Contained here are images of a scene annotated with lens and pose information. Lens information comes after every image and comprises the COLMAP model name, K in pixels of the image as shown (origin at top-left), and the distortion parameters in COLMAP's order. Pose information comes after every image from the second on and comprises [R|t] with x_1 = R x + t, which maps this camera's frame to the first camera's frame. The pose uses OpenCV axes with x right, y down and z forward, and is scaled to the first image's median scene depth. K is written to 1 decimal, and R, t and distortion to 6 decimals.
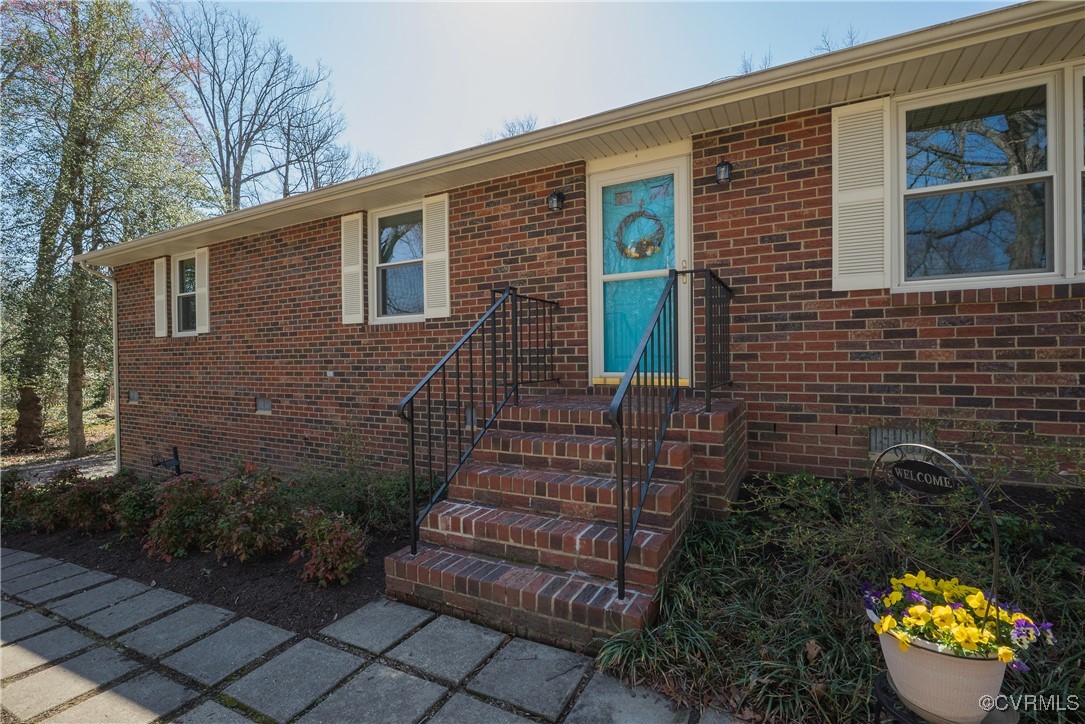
lens RADIAL K [[481.6, 0, 541.6], [0, 481.6, 362.2], [0, 0, 1]] dist [-0.003187, 0.001634]
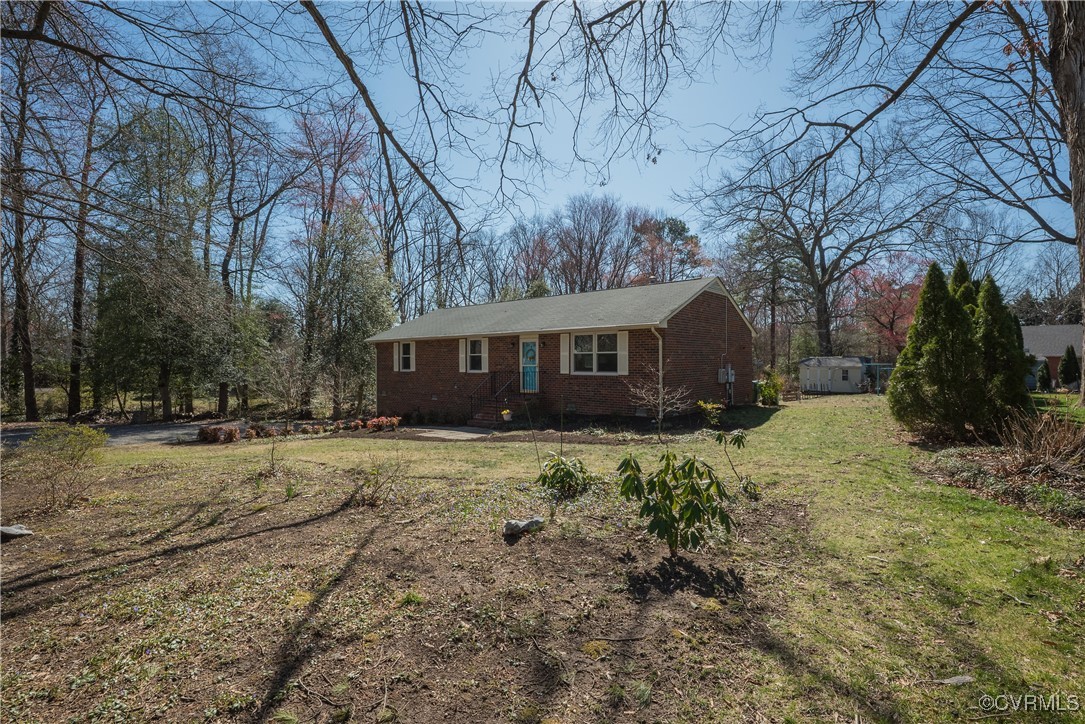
lens RADIAL K [[481.6, 0, 541.6], [0, 481.6, 362.2], [0, 0, 1]] dist [-0.003187, 0.001634]
pose [[0.977757, 0.009282, -0.209534, 0.609251], [-0.010886, 0.999920, -0.006502, -0.097596], [0.209457, 0.008639, 0.977780, -1.554277]]
